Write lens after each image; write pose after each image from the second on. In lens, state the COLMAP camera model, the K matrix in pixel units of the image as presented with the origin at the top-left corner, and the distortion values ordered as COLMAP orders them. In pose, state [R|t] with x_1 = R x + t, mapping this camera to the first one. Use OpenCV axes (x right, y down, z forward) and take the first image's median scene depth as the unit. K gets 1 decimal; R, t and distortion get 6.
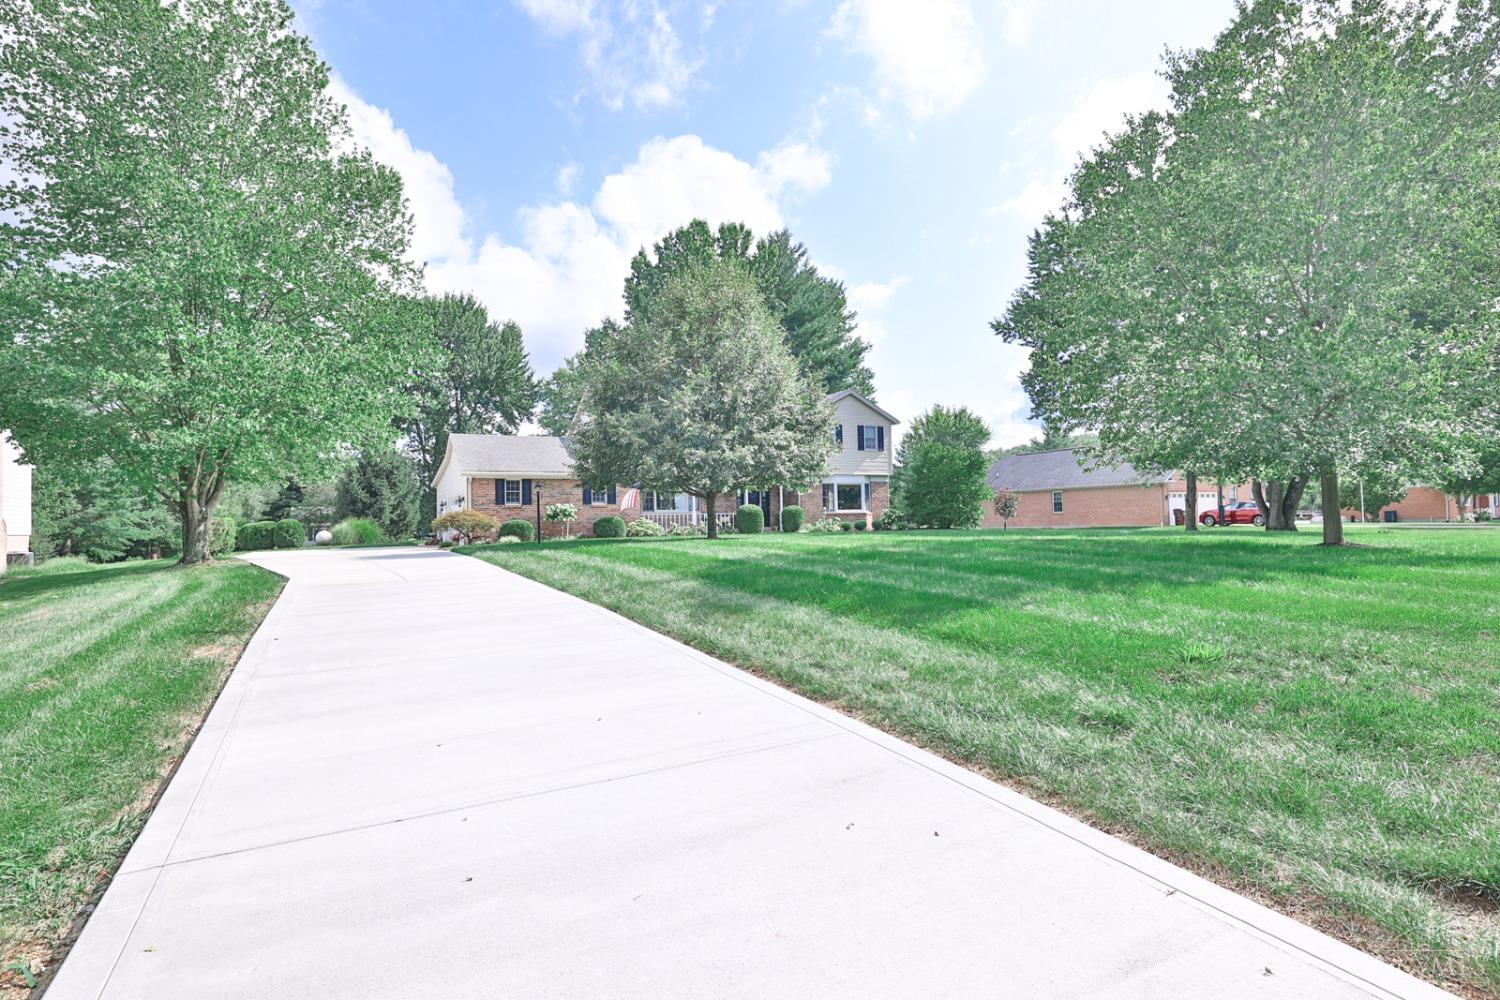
lens RADIAL K [[766.1, 0, 750.0], [0, 766.1, 500.0], [0, 0, 1]] dist [-0.000088, -0.000008]
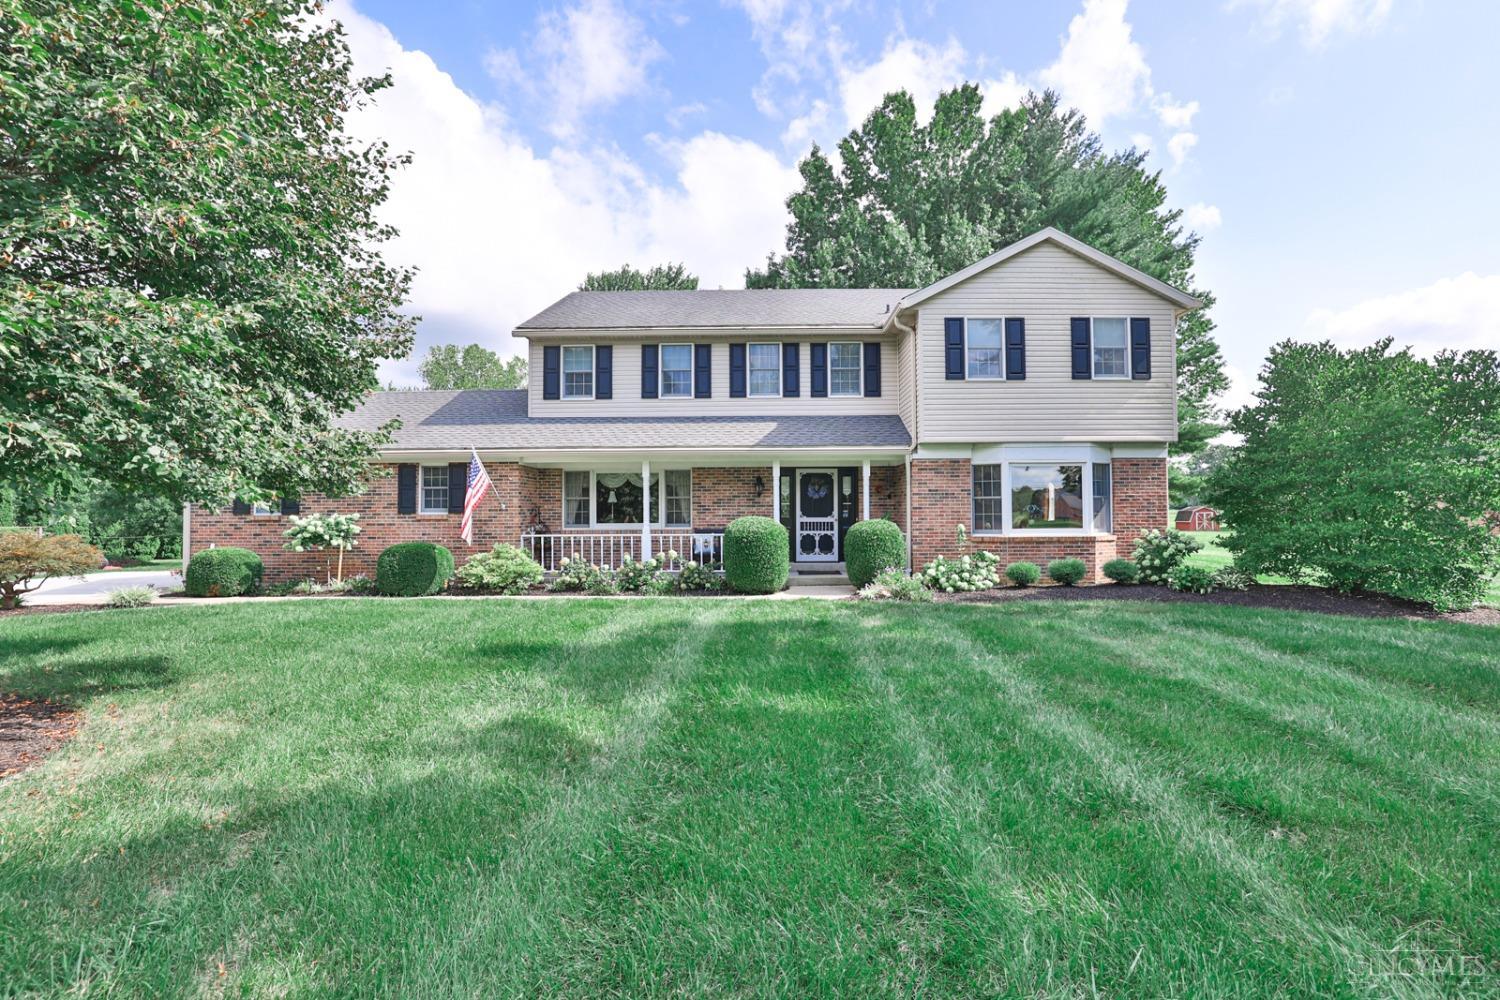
lens RADIAL K [[717.6, 0, 750.0], [0, 717.6, 500.0], [0, 0, 1]] dist [-0.028035, 0.000006]
pose [[0.895073, 0.000523, -0.445919, 0.147614], [0.001205, 0.999993, 0.003592, -0.003863], [0.445918, -0.003752, 0.895066, 0.562045]]
